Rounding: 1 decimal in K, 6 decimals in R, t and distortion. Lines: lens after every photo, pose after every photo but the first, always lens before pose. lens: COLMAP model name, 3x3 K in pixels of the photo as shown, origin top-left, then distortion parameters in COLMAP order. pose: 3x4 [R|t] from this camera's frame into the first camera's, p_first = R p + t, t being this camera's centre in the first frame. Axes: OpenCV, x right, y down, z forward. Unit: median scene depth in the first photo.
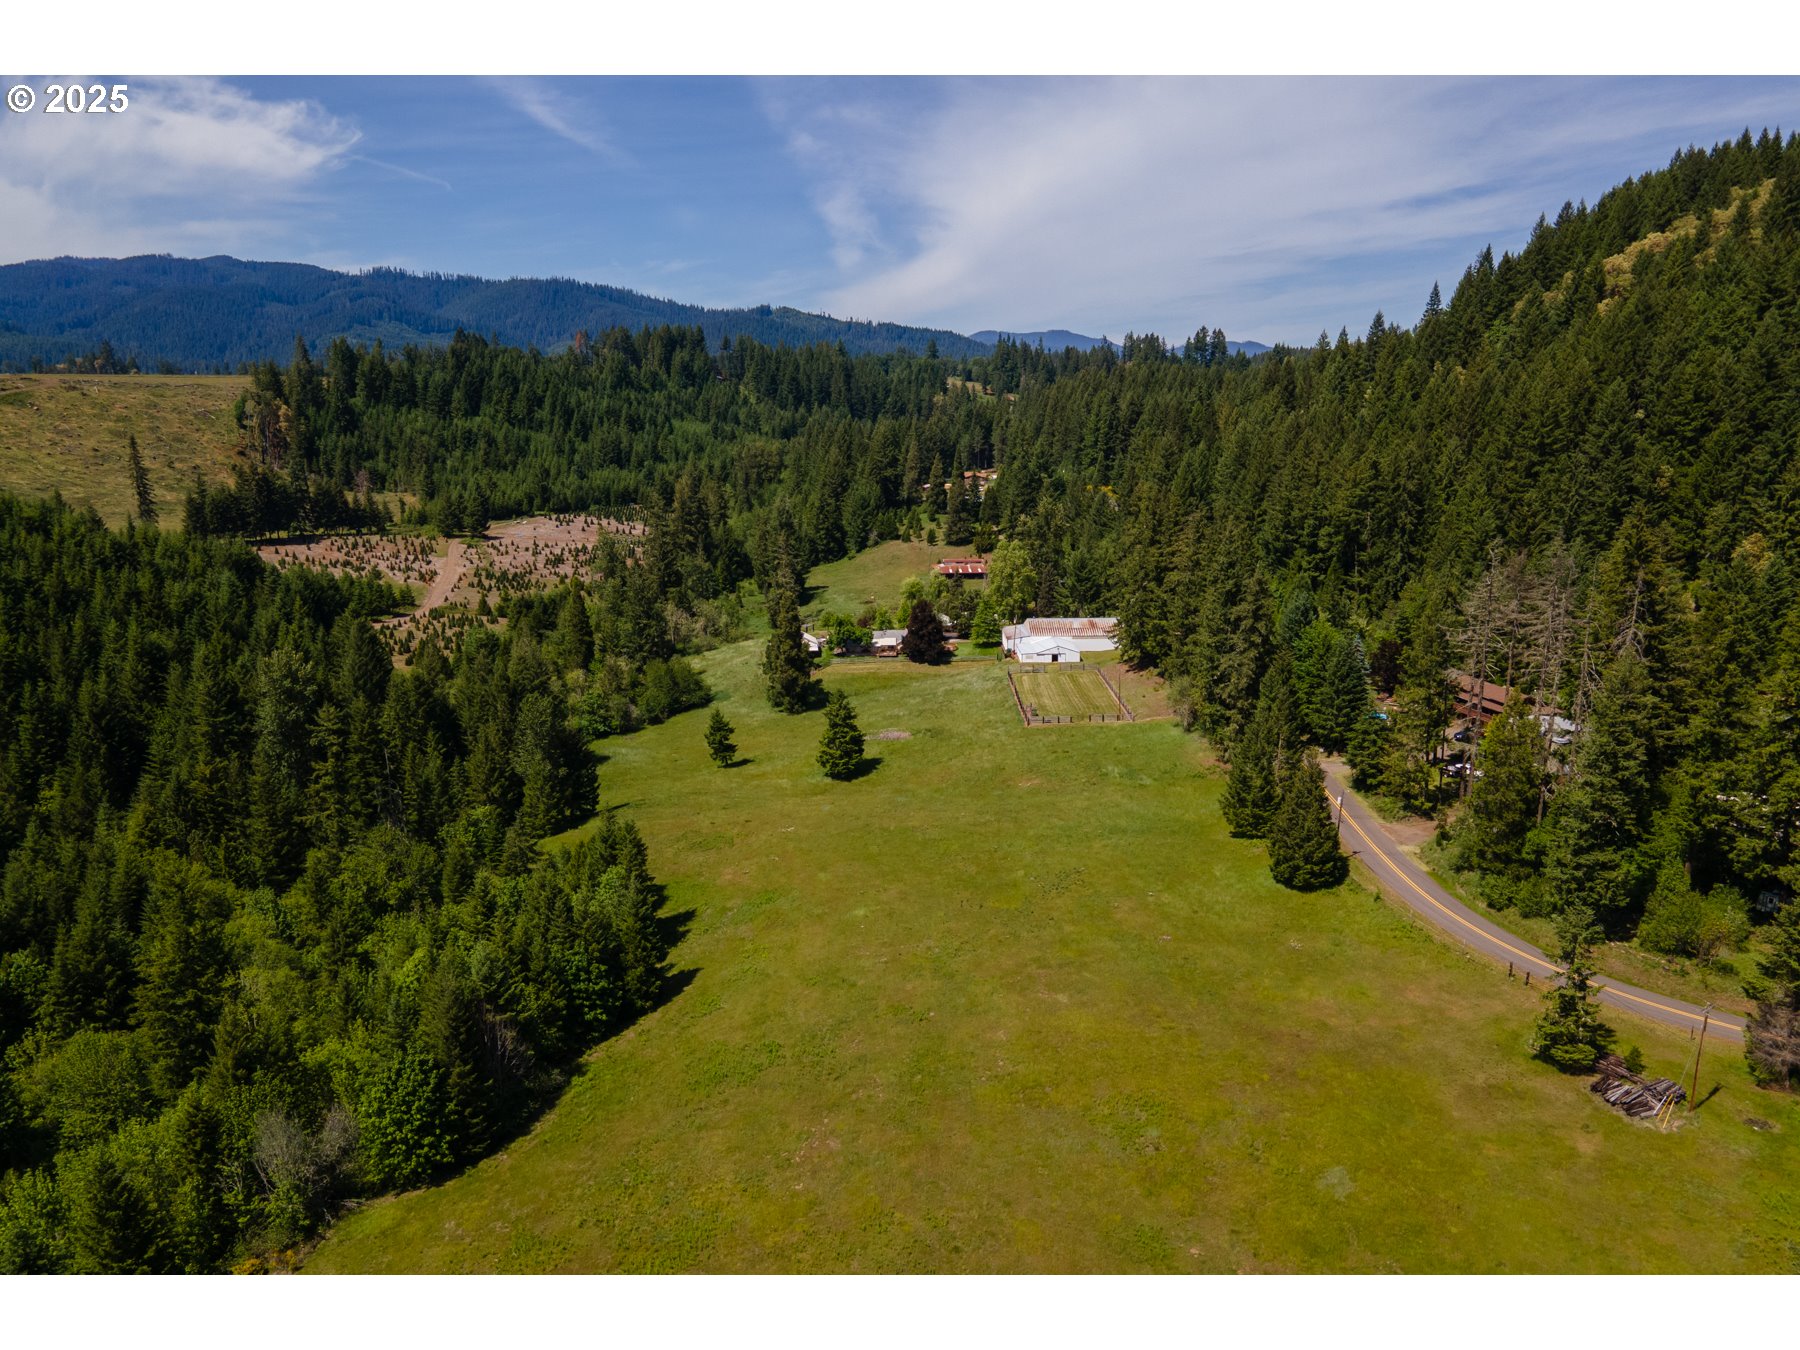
lens RADIAL K [[1308.3, 0, 900.0], [0, 1308.3, 675.0], [0, 0, 1]] dist [0.040677, -0.102745]
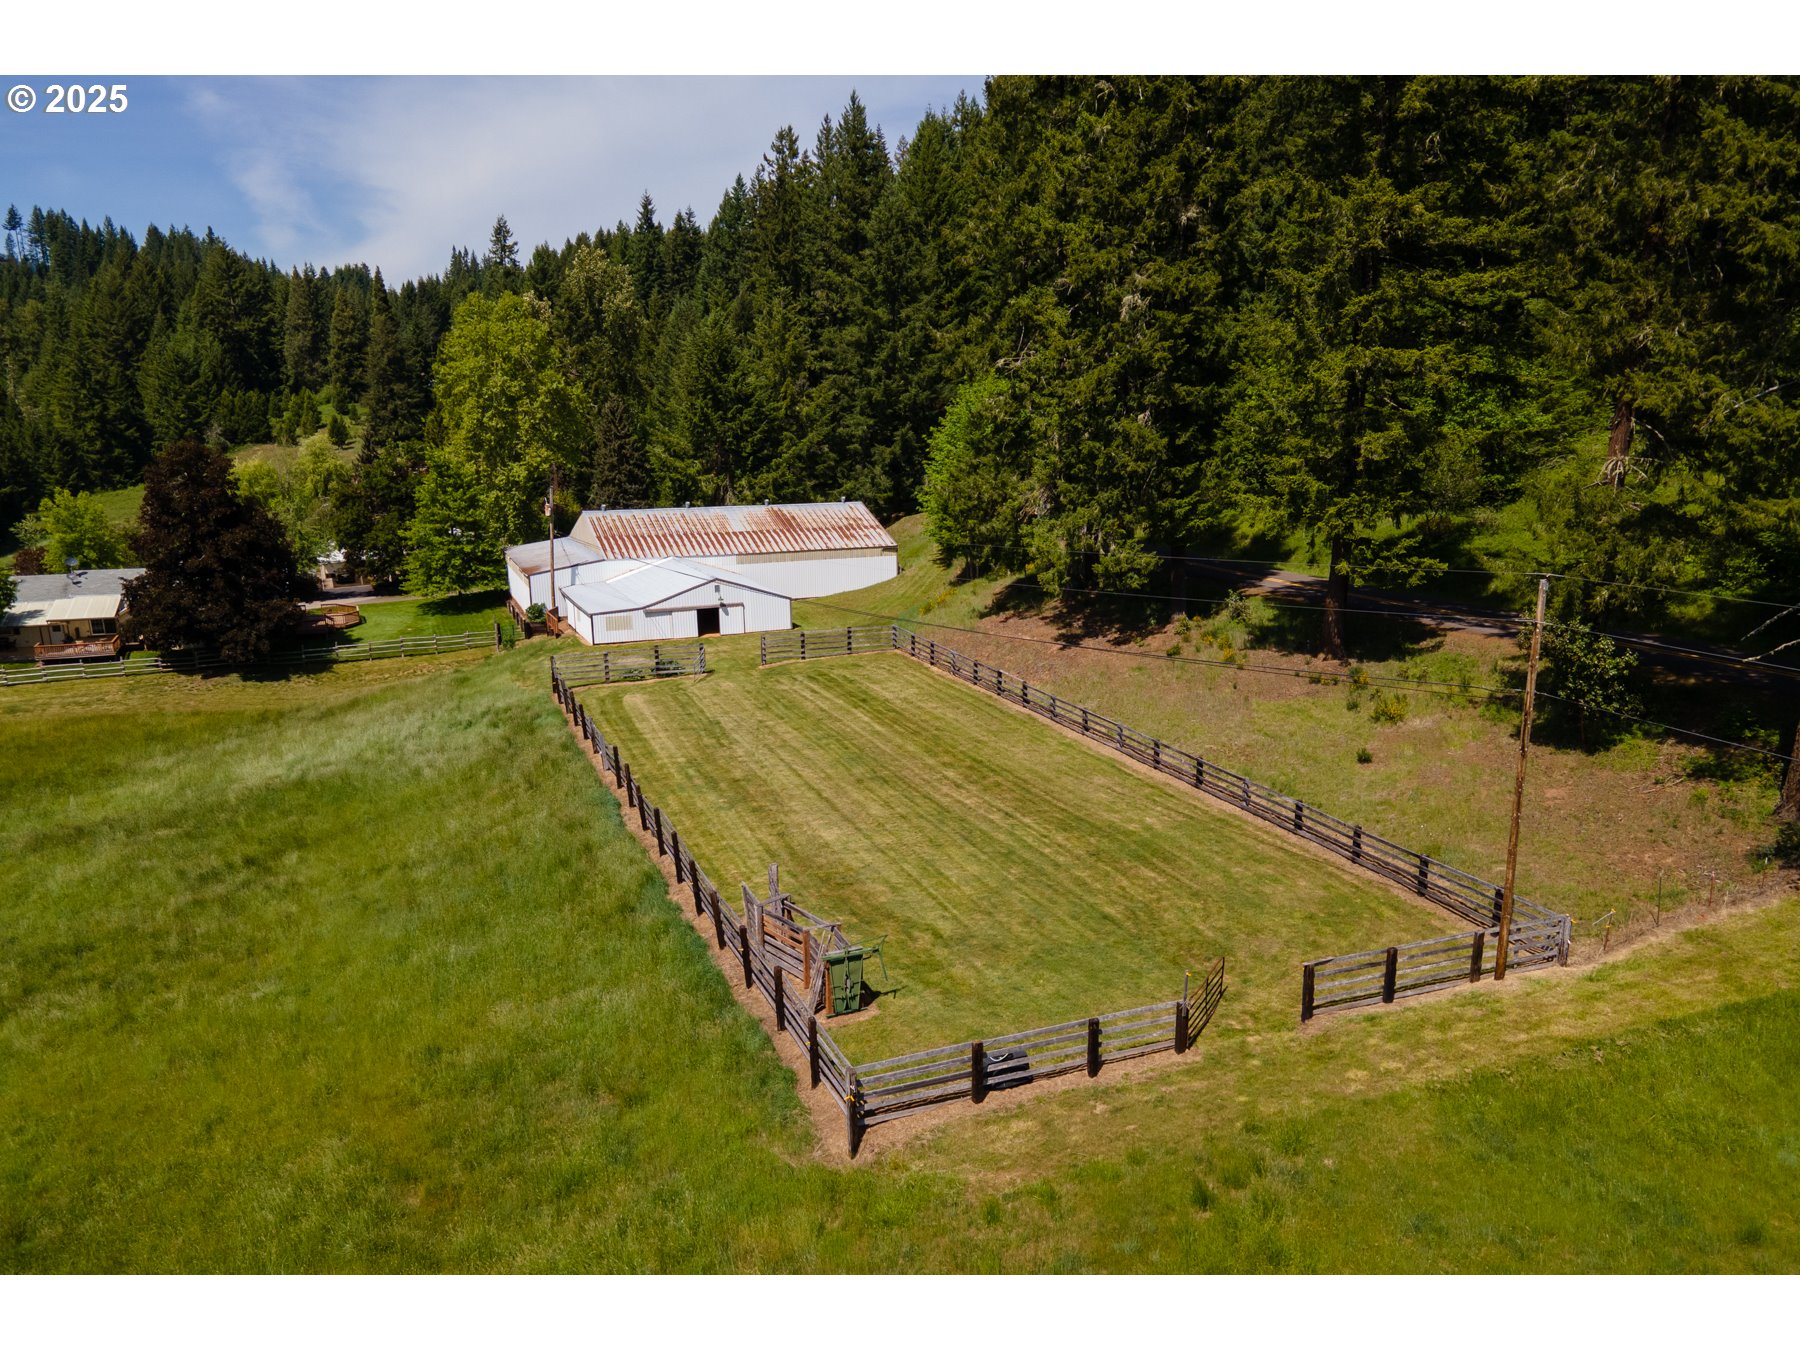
lens RADIAL K [[1312.3, 0, 900.0], [0, 1312.3, 675.0], [0, 0, 1]] dist [0.001386, 0.039096]
pose [[0.925768, -0.077594, 0.370045, 0.046470], [0.077213, 0.996888, 0.015868, -0.002366], [-0.370124, 0.013882, 0.928878, 0.672151]]
